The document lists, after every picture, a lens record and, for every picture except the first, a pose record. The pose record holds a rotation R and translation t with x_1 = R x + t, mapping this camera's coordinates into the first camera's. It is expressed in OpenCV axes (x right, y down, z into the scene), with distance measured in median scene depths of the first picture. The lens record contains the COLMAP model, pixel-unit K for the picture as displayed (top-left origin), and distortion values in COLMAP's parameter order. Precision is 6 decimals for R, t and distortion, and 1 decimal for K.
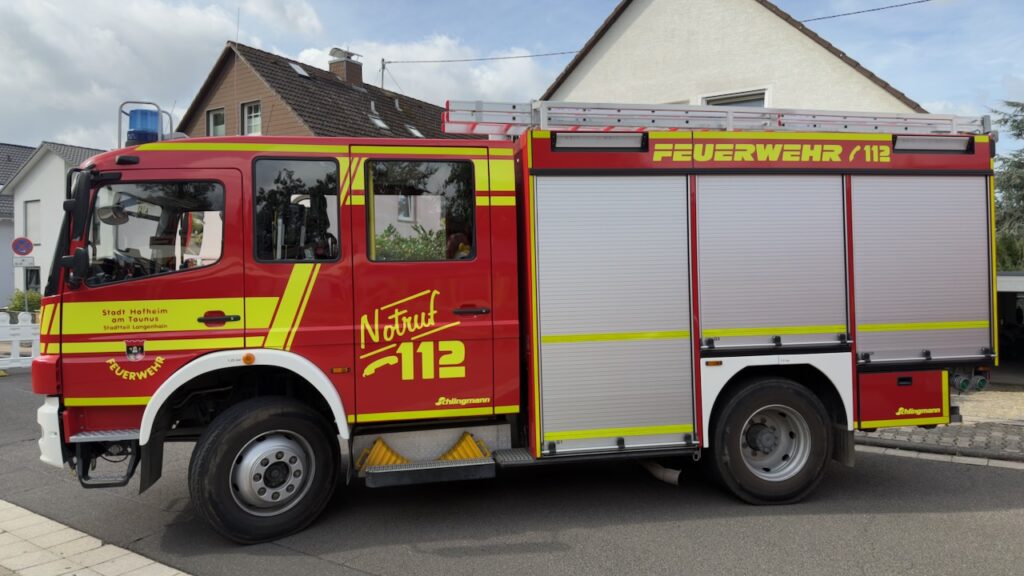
lens RADIAL K [[733.2, 0, 520.8], [0, 733.2, 287.1], [0, 0, 1]] dist [0.030646, -0.032296]
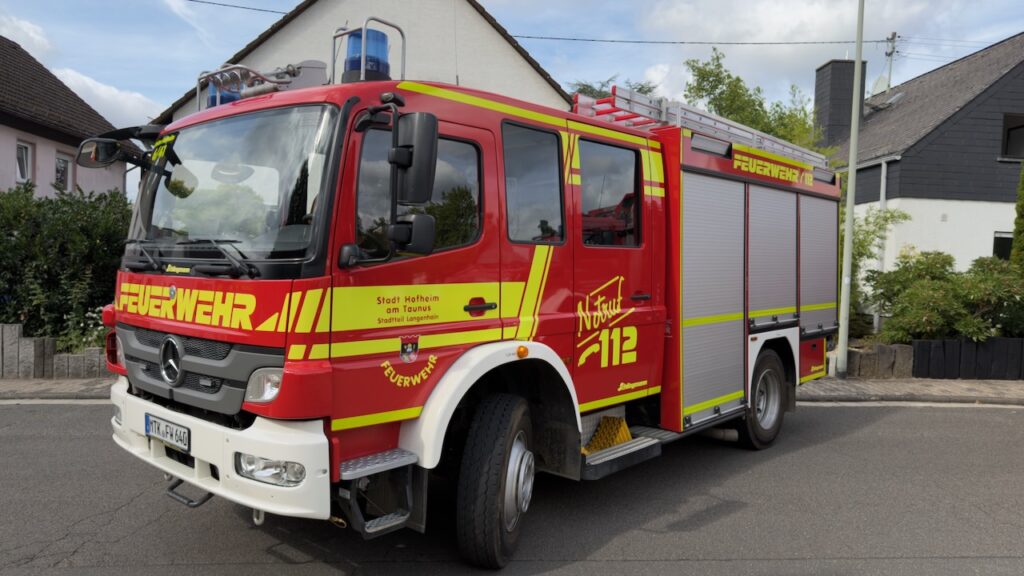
lens RADIAL K [[733.2, 0, 516.9], [0, 733.2, 287.8], [0, 0, 1]] dist [0.030646, -0.032296]
pose [[0.781904, 0.004584, 0.623382, -0.874905], [-0.017785, 0.999730, 0.014955, 0.007621], [-0.623145, -0.022780, 0.781774, 0.313622]]
